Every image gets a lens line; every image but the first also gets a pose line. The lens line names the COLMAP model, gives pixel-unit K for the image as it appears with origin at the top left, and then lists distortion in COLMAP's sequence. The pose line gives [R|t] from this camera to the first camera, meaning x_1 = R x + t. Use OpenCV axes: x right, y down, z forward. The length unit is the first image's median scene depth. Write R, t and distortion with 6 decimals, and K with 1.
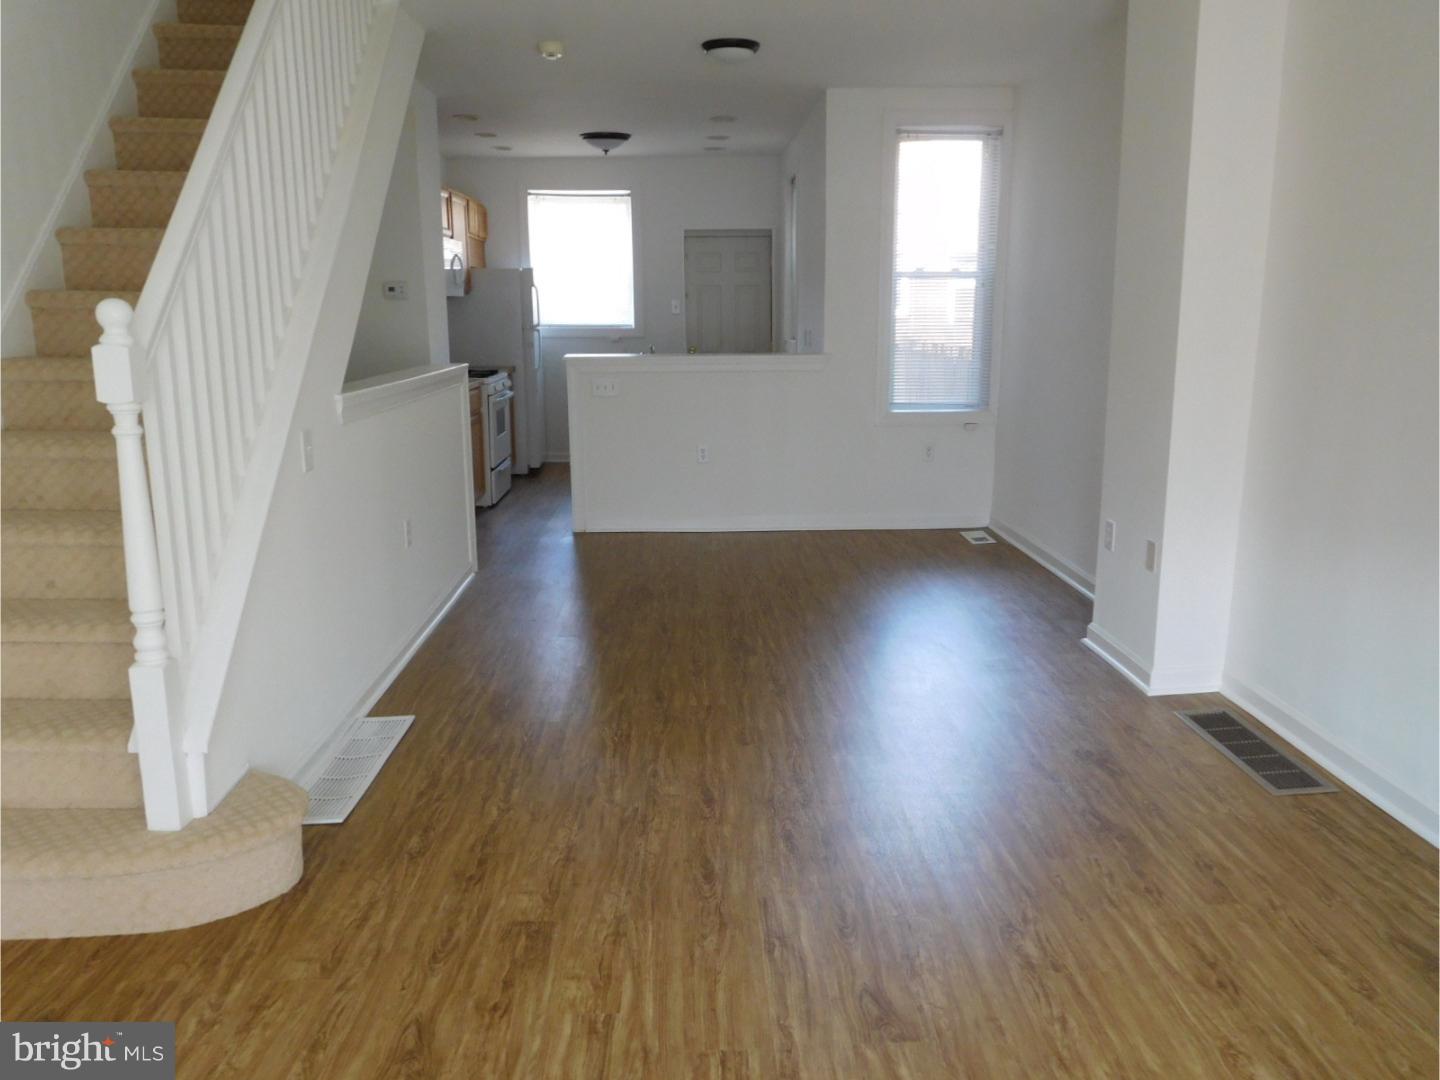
lens RADIAL K [[1071.3, 0, 715.5], [0, 1071.3, 544.9], [0, 0, 1]] dist [-0.020389, 0.004689]
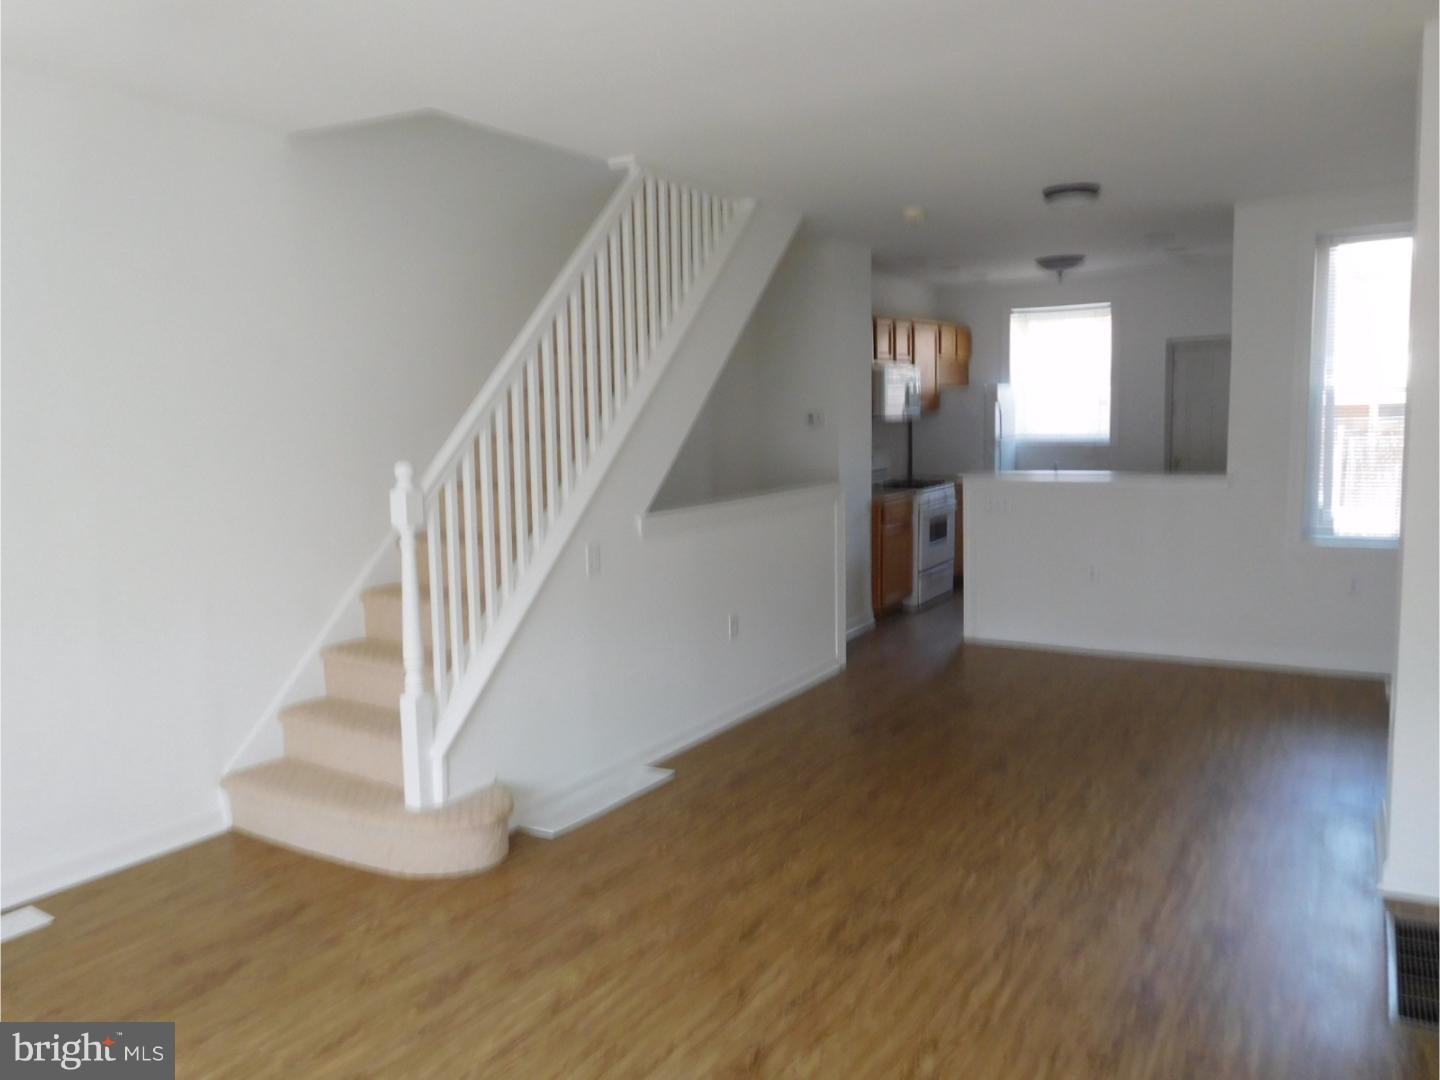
lens RADIAL K [[1071.3, 0, 713.9], [0, 1071.3, 544.1], [0, 0, 1]] dist [-0.020389, 0.004689]
pose [[0.835005, 0.056571, -0.547326, 0.520397], [-0.102081, 0.993360, -0.053062, -0.051655], [0.540690, 0.100179, 0.835235, -0.054805]]
